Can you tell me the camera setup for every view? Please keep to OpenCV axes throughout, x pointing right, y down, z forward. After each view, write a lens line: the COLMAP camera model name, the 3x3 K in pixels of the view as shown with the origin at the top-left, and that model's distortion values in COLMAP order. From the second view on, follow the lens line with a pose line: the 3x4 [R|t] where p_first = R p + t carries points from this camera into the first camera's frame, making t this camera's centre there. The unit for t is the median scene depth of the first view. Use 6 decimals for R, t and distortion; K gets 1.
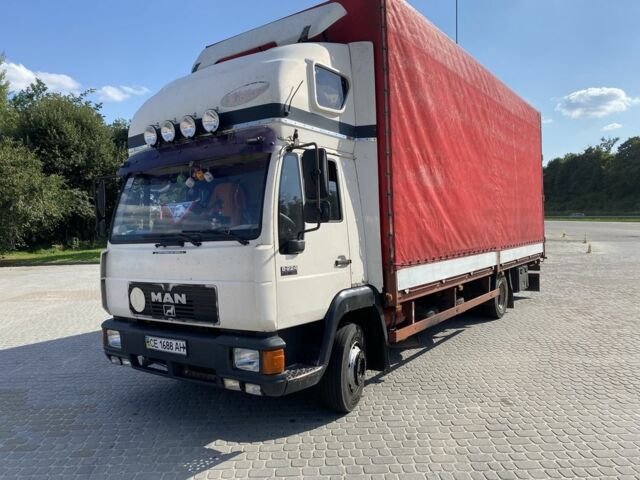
lens RADIAL K [[478.4, 0, 320.0], [0, 478.4, 240.0], [0, 0, 1]] dist [0.118120, -0.184128]
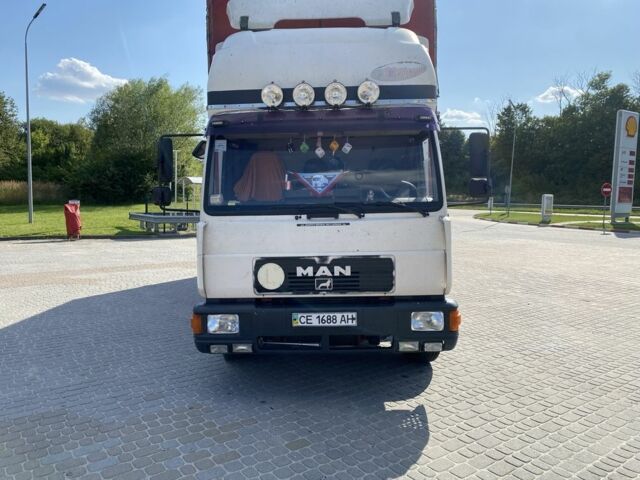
lens RADIAL K [[478.4, 0, 320.0], [0, 478.4, 240.0], [0, 0, 1]] dist [0.118120, -0.184128]
pose [[0.830267, -0.015749, 0.557144, -0.847064], [-0.004988, 0.999351, 0.035683, 0.022825], [-0.557344, -0.032405, 0.829649, 0.208909]]
